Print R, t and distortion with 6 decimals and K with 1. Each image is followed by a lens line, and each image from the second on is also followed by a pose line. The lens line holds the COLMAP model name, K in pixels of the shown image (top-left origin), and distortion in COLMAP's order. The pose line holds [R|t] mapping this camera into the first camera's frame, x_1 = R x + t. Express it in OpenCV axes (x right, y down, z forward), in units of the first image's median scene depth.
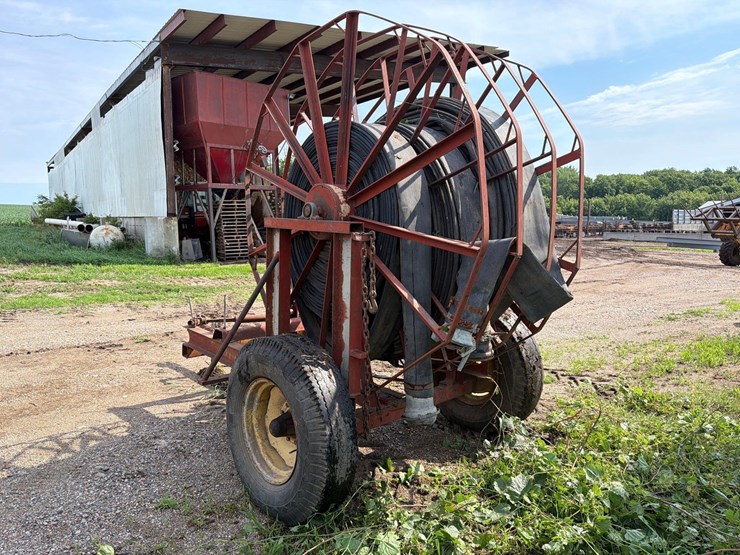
lens RADIAL K [[523.7, 0, 370.0], [0, 523.7, 277.5], [0, 0, 1]] dist [0.088950, -0.143600]
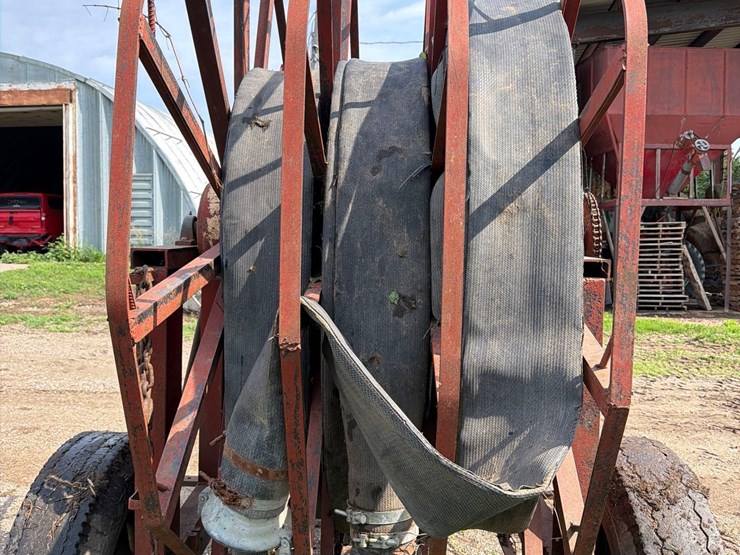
lens RADIAL K [[687.7, 0, 375.3], [0, 687.7, 273.4], [0, 0, 1]] dist [0.151424, -0.275218]
pose [[0.726413, 0.042213, -0.685961, 0.473515], [-0.094285, 0.994796, -0.038627, -0.055982], [0.680760, 0.092735, 0.726612, 0.481401]]
